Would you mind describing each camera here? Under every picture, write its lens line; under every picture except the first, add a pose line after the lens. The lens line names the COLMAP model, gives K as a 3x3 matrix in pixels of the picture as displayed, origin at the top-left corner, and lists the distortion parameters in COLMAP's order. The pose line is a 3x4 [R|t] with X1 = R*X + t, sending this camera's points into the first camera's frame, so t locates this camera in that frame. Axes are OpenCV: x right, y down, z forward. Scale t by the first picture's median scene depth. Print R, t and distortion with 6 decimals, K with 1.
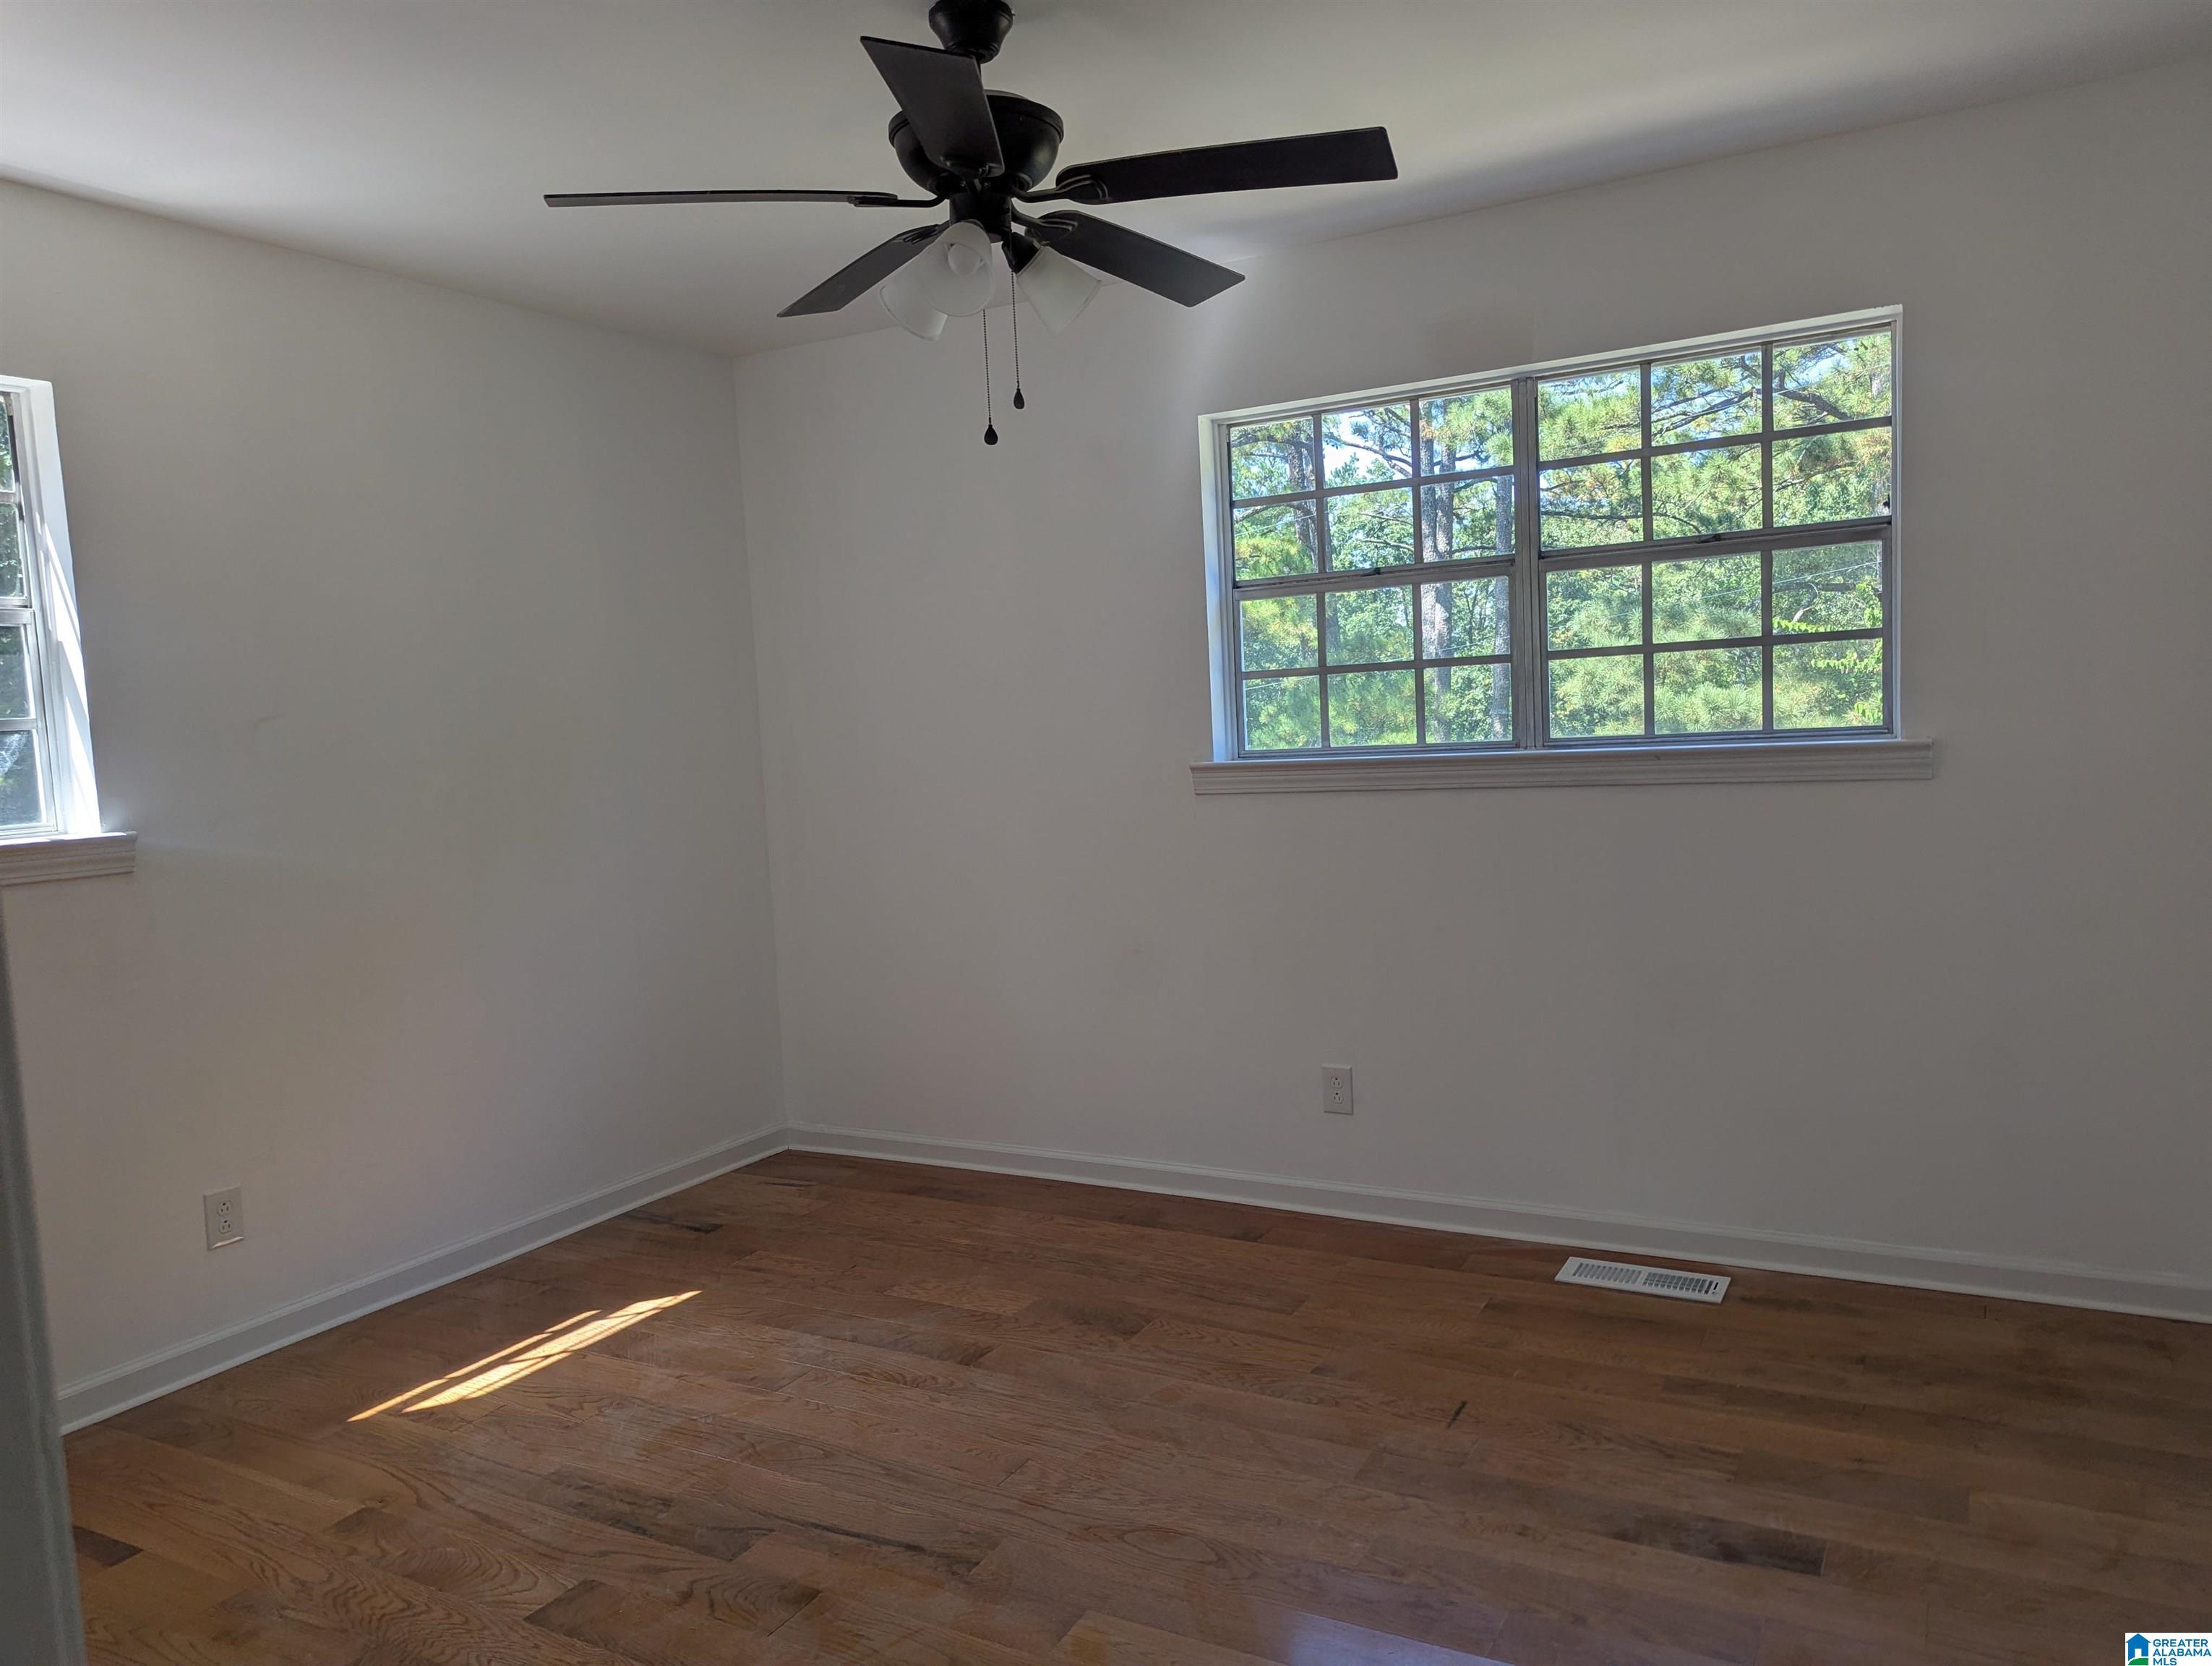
lens RADIAL K [[1541.5, 0, 1109.5], [0, 1541.5, 818.2], [0, 0, 1]] dist [0.065144, -0.063742]
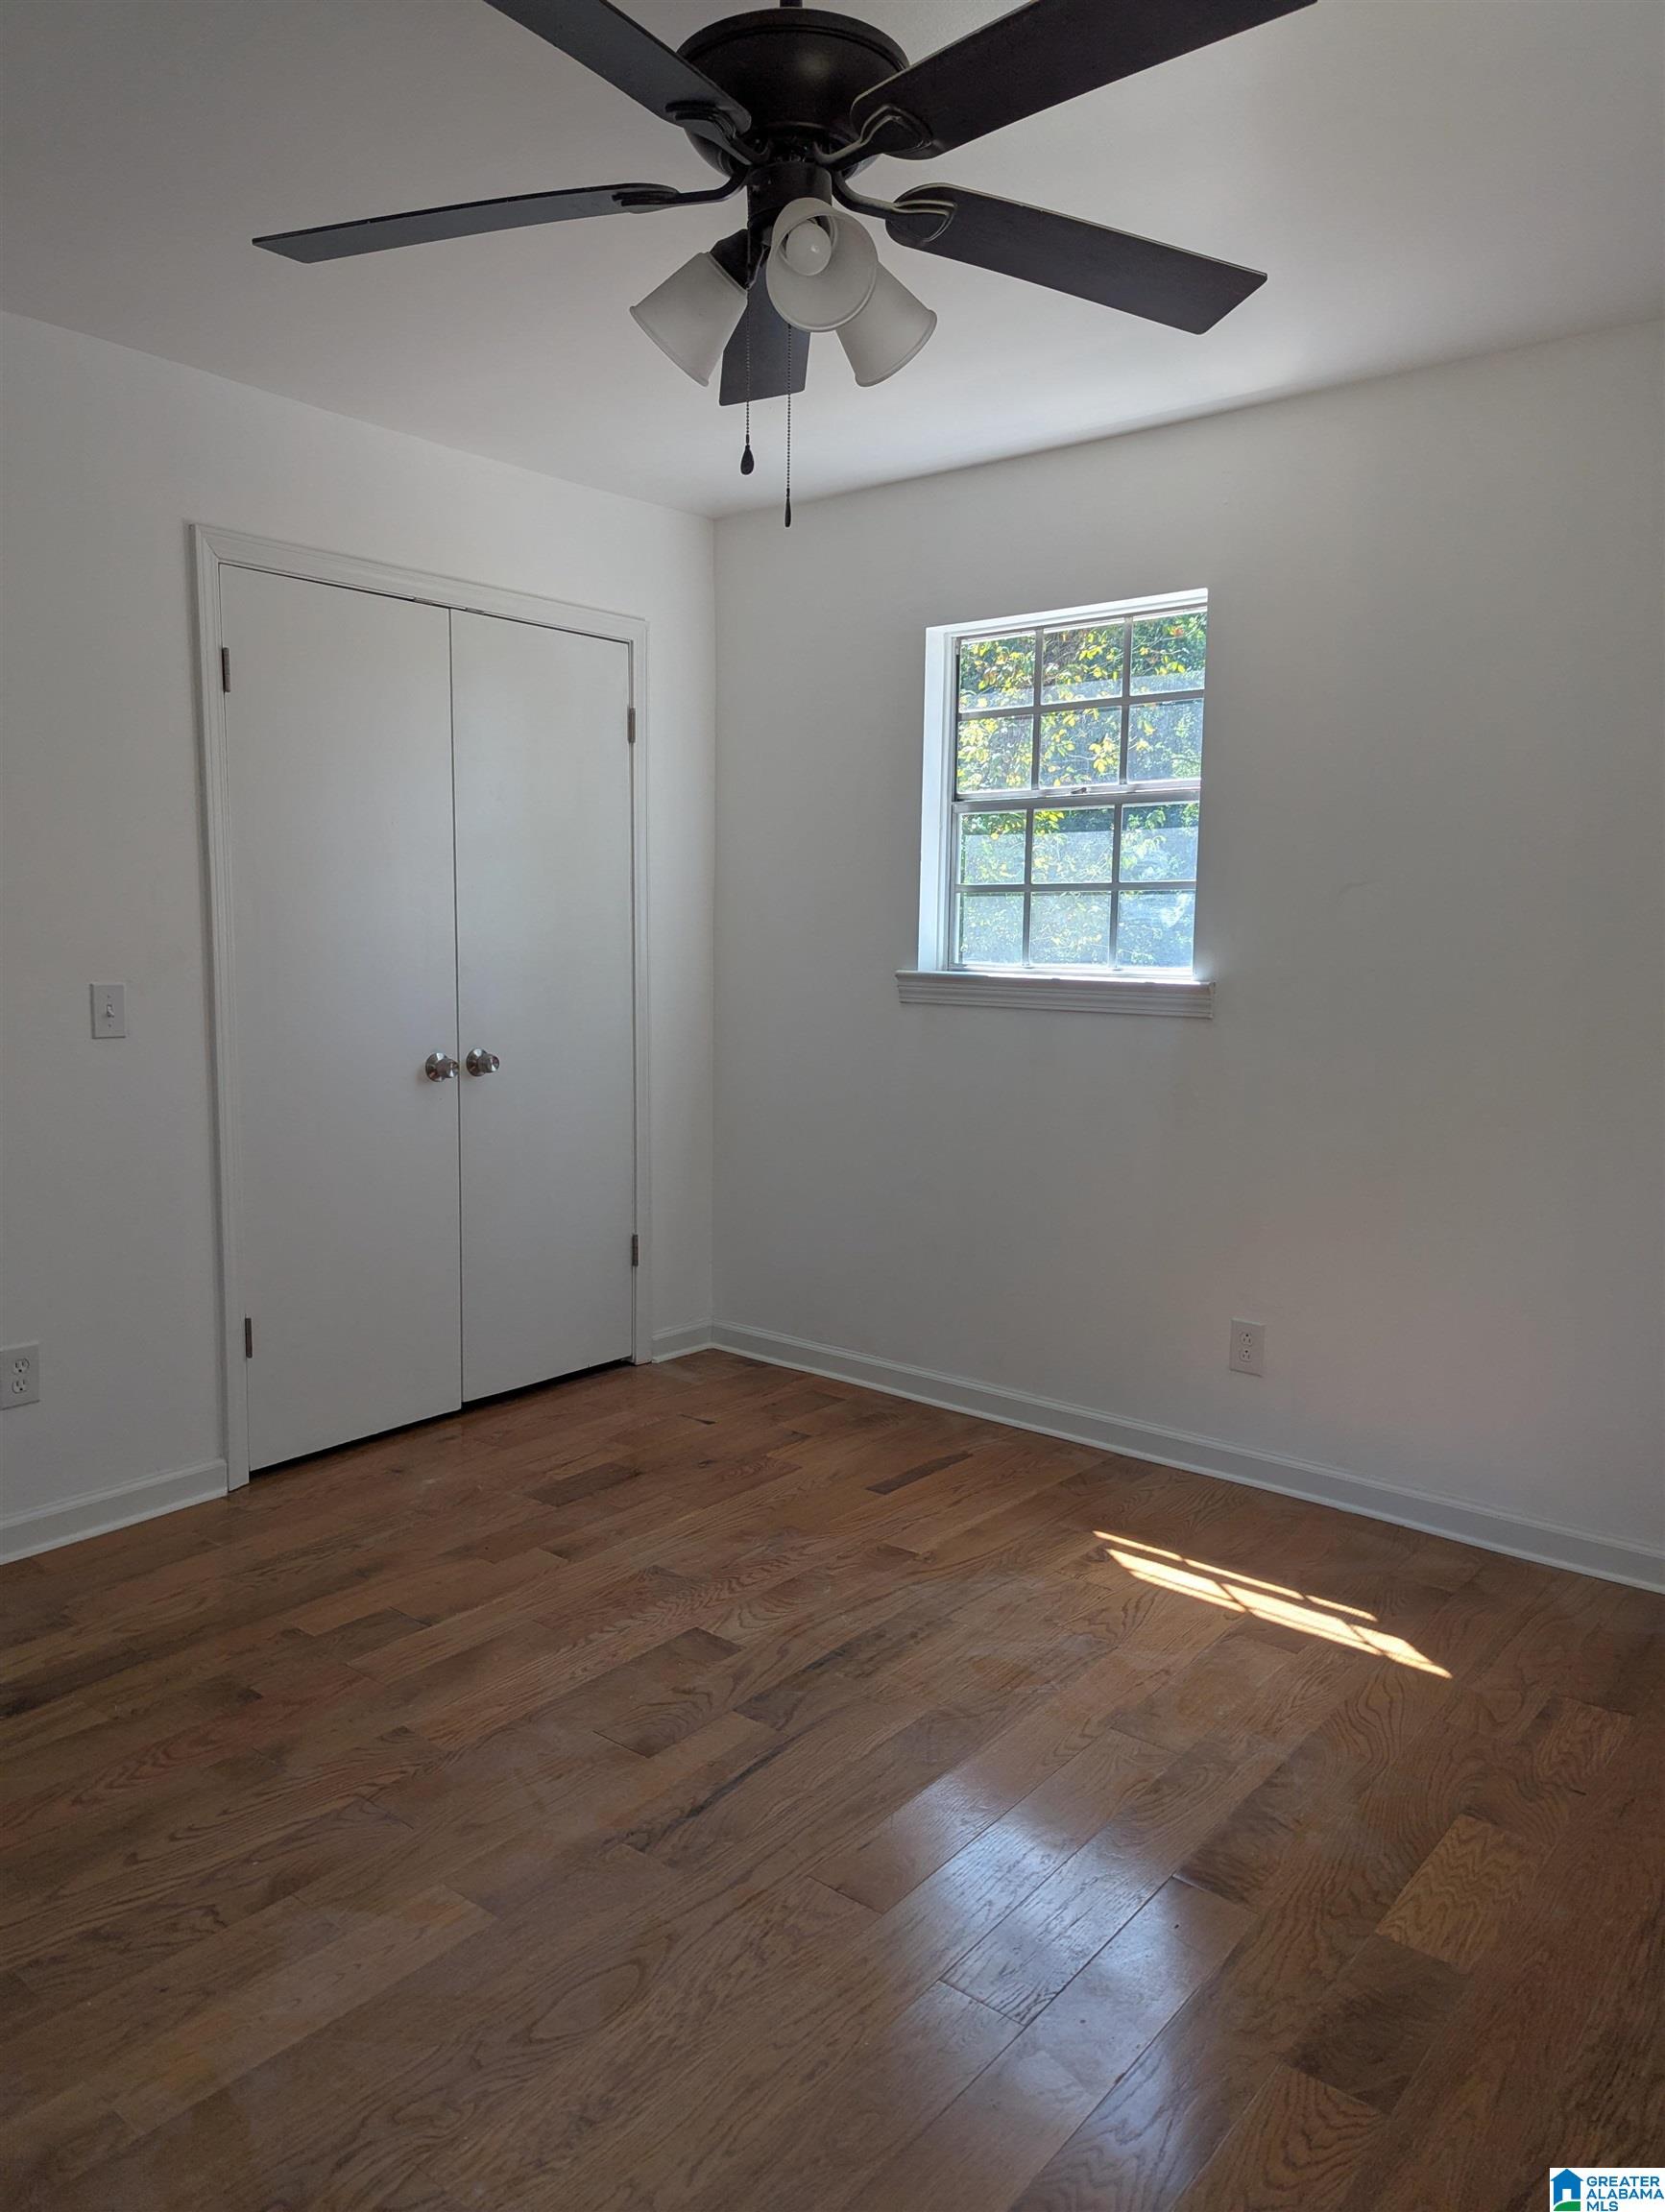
lens RADIAL K [[1541.4, 0, 831.5], [0, 1541.4, 1117.6], [0, 0, 1]] dist [0.065144, -0.063742]
pose [[-0.157309, 0.174578, -0.971996, 0.554021], [-0.073658, 0.979435, 0.187835, -0.092958], [0.984799, 0.101144, -0.141215, 0.936788]]
